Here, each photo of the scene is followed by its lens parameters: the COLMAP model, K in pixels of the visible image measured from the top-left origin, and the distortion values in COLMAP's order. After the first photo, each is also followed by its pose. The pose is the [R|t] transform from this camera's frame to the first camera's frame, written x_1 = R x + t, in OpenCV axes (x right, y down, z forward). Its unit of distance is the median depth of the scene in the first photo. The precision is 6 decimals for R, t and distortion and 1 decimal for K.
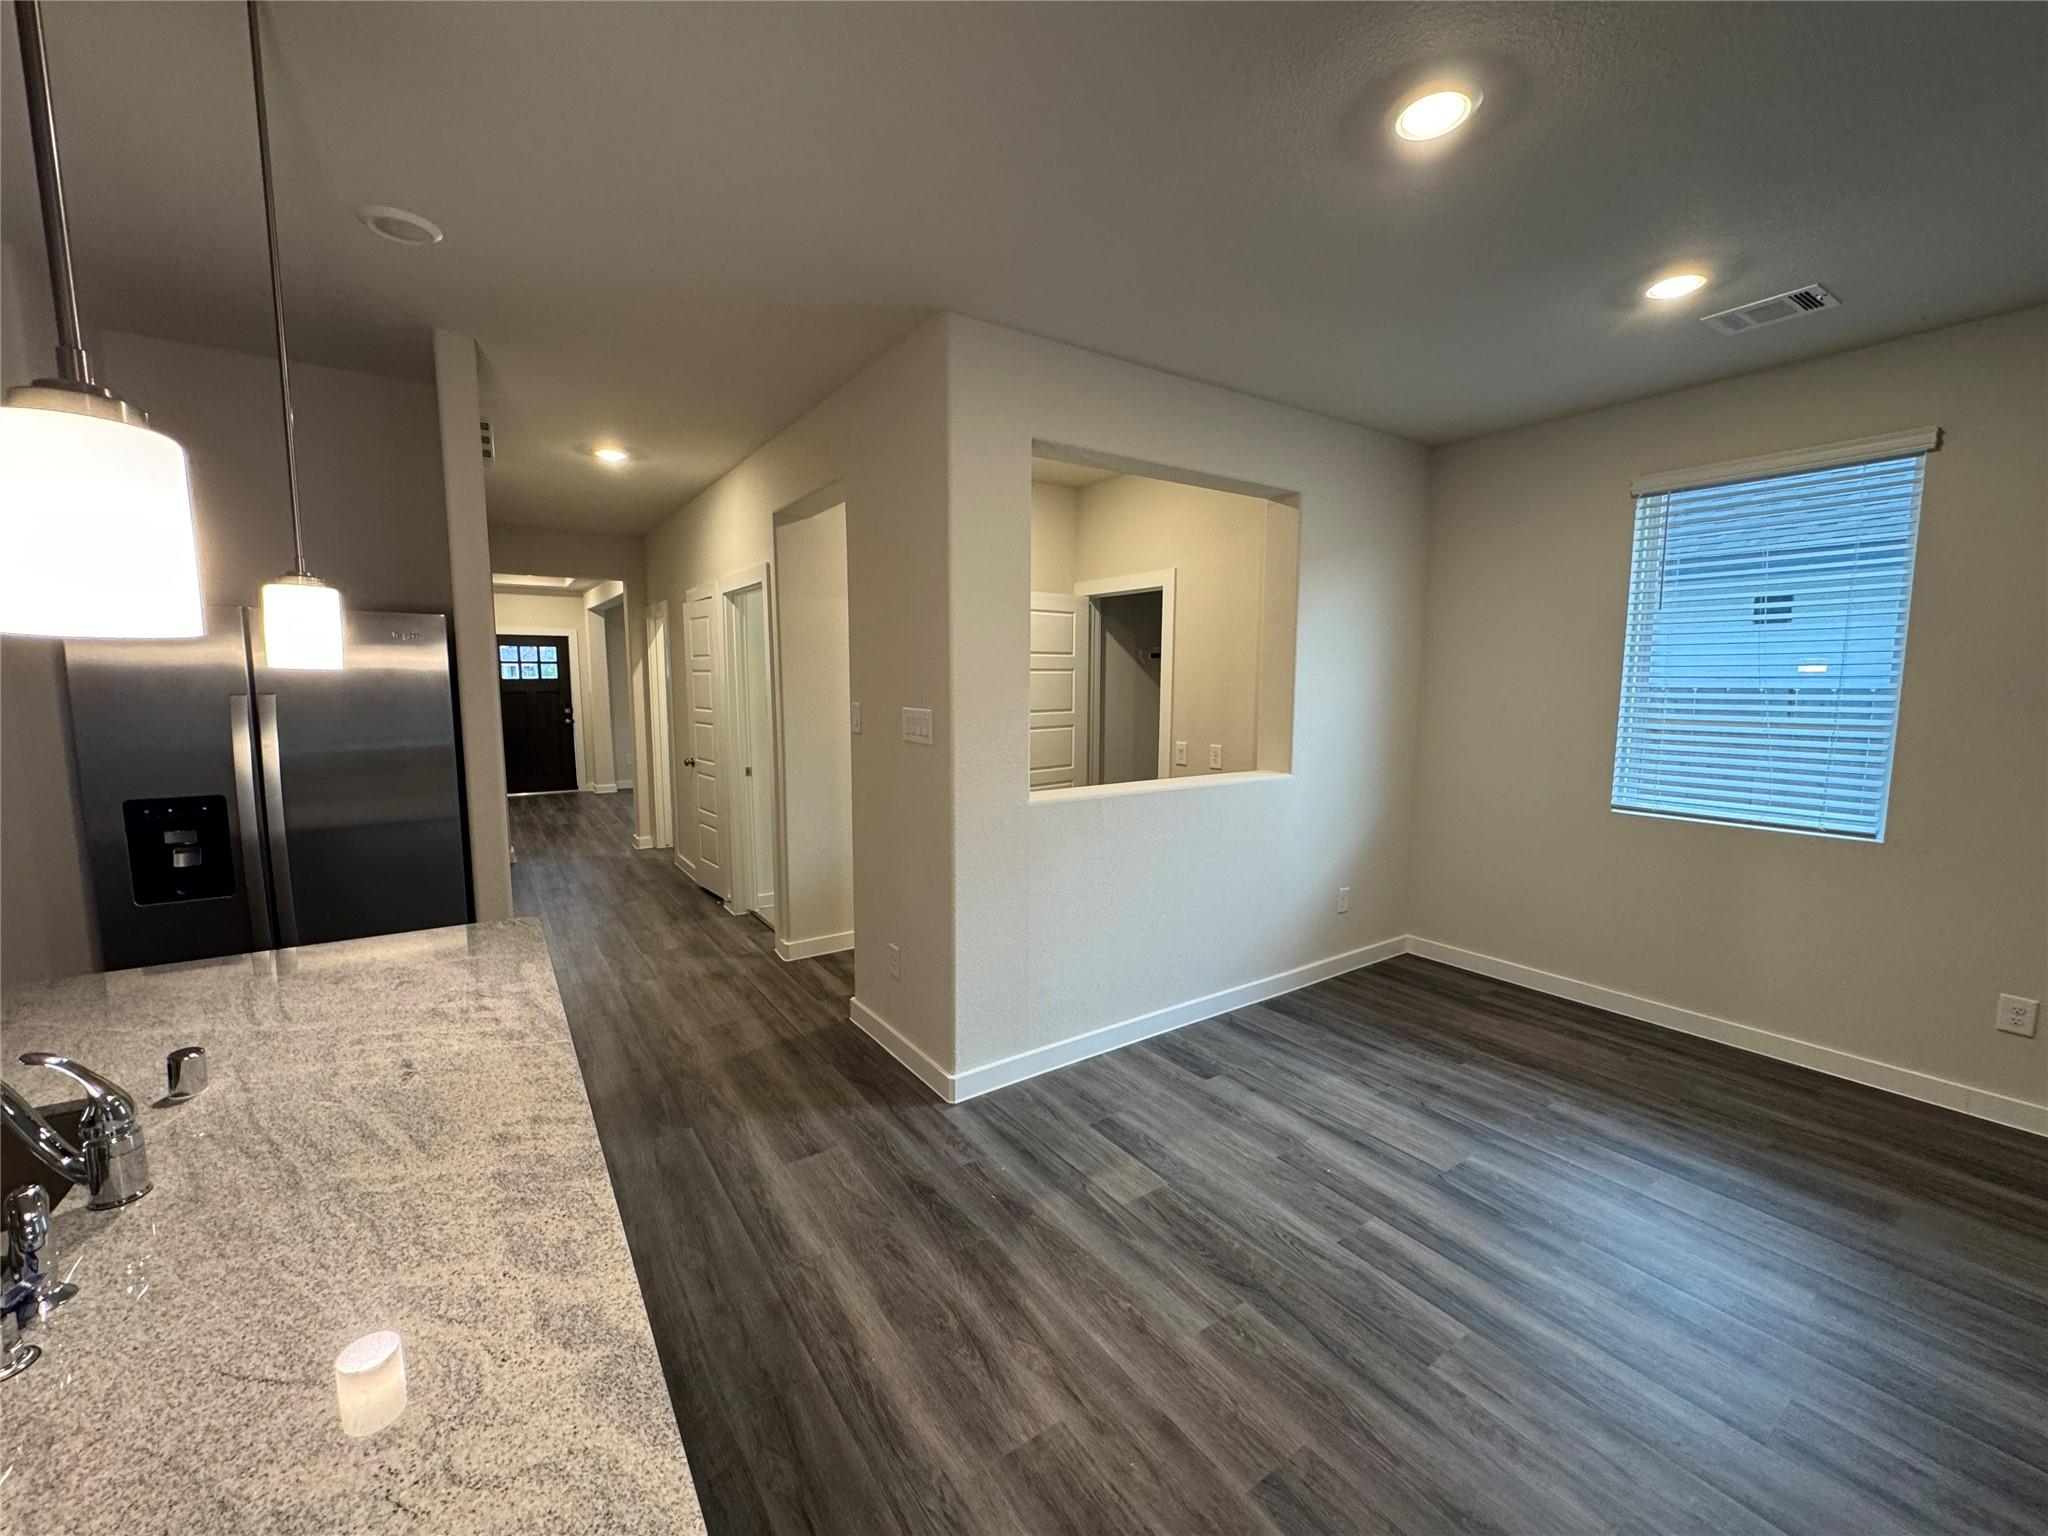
lens RADIAL K [[813.9, 0, 1020.1], [0, 813.9, 768.9], [0, 0, 1]] dist [-0.004319, 0.001767]
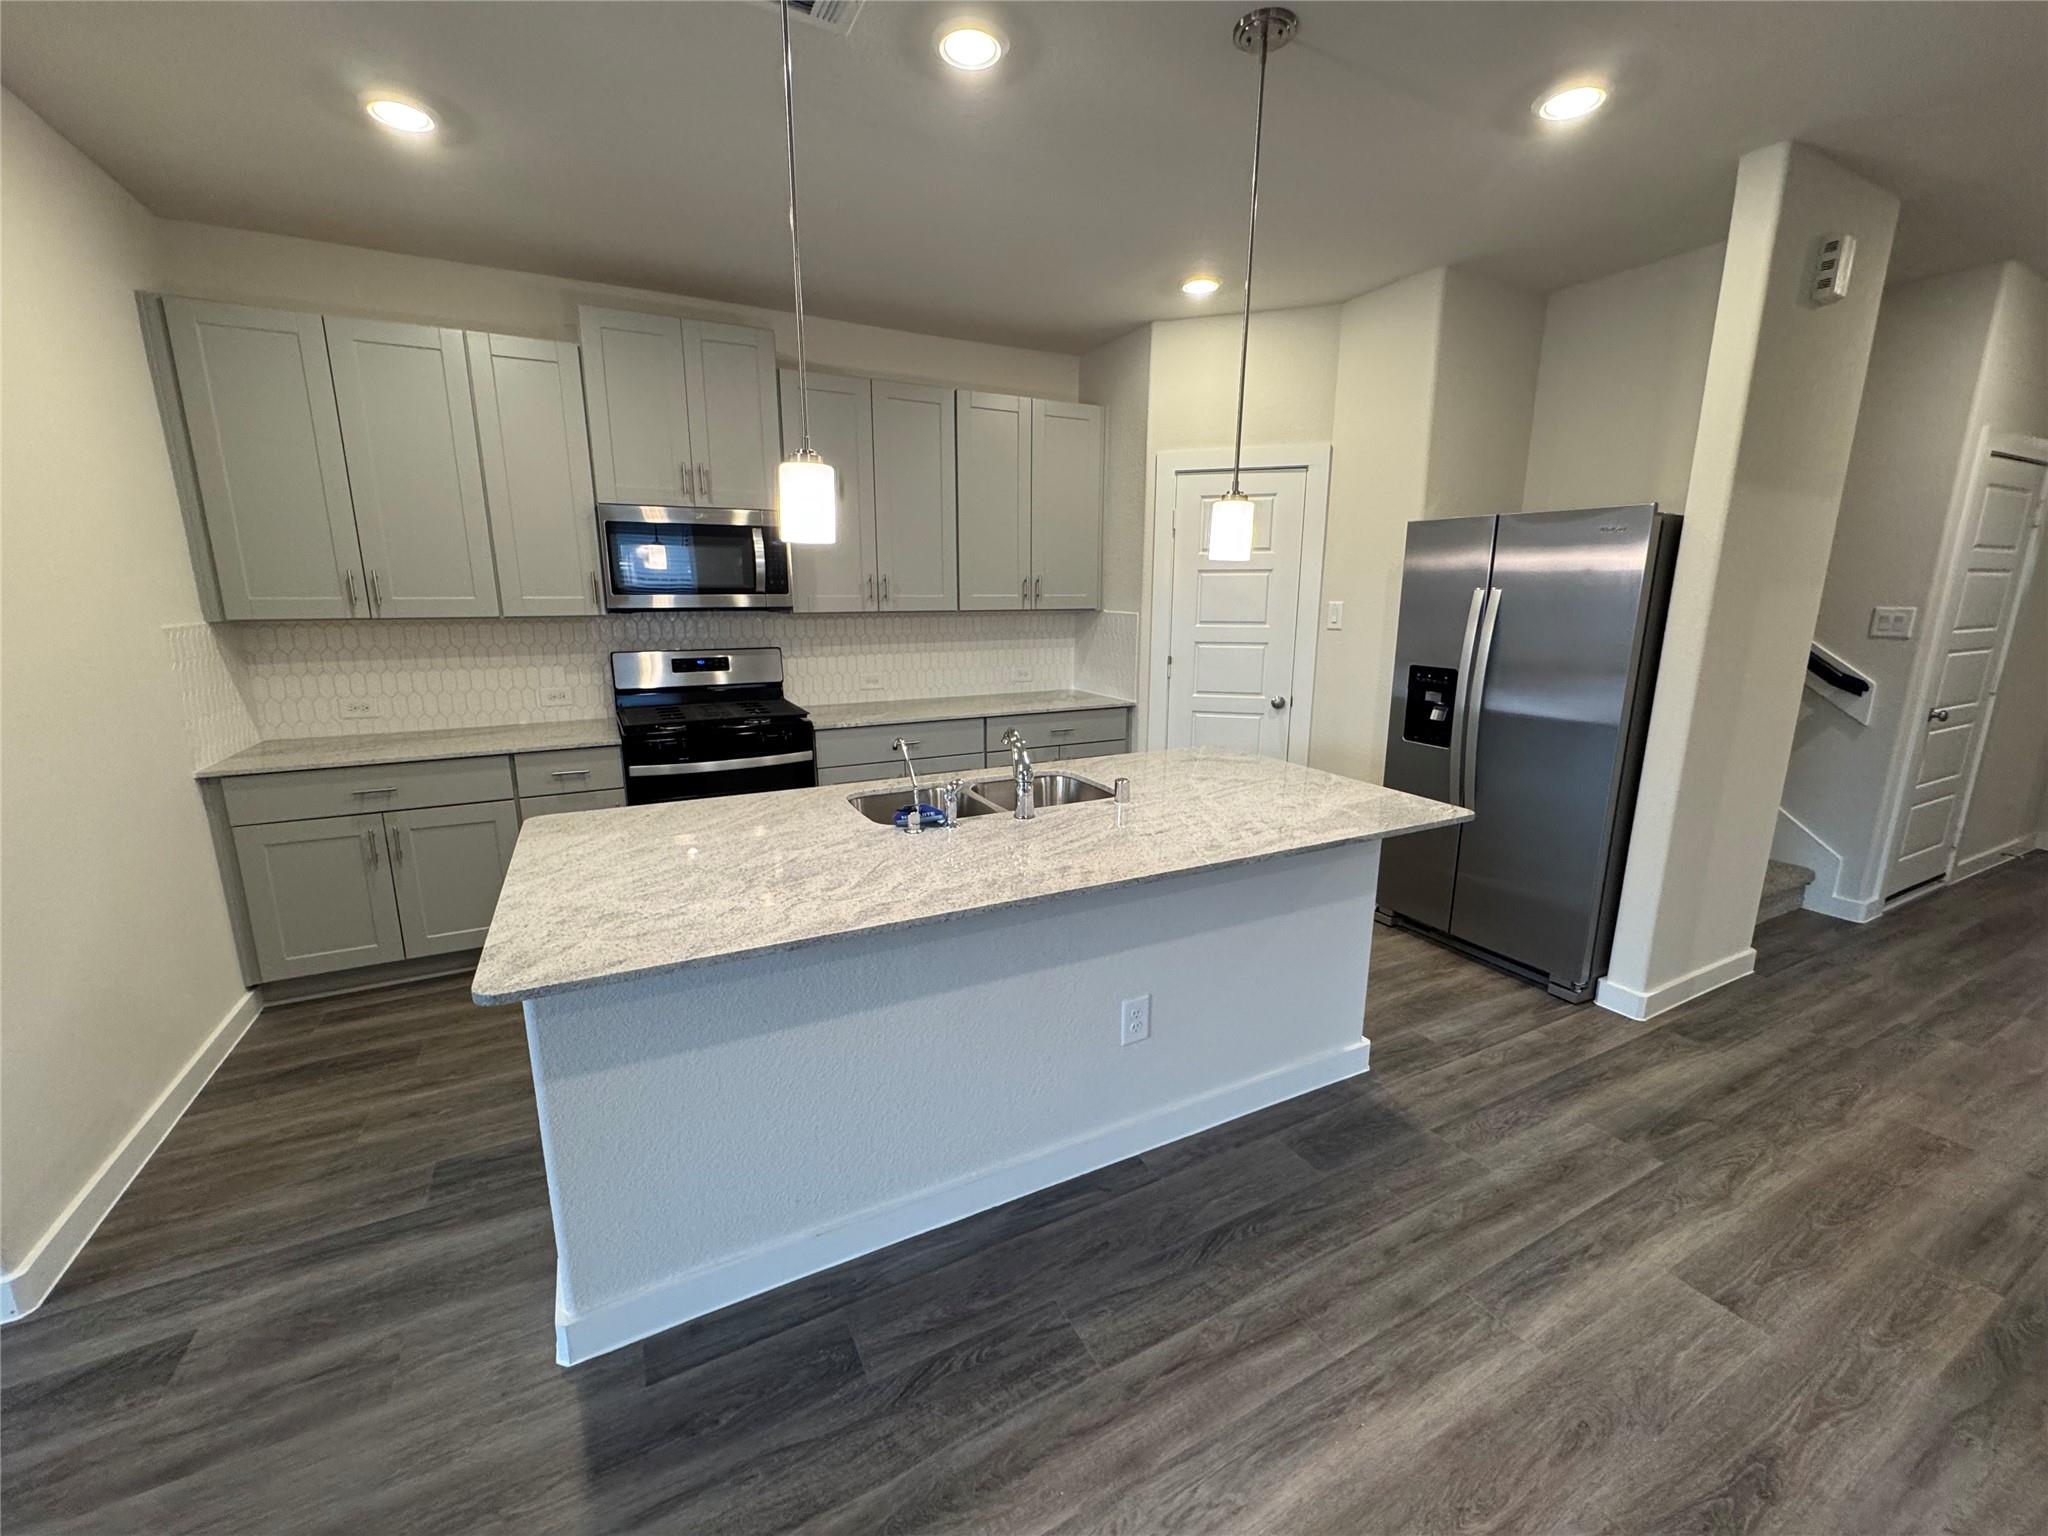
lens RADIAL K [[813.9, 0, 1030.3], [0, 813.9, 764.8], [0, 0, 1]] dist [-0.004319, 0.001767]
pose [[-0.113284, 0.208669, -0.971403, 0.416172], [-0.112021, 0.968780, 0.221170, -0.034112], [0.987227, 0.133872, -0.086372, 0.527700]]
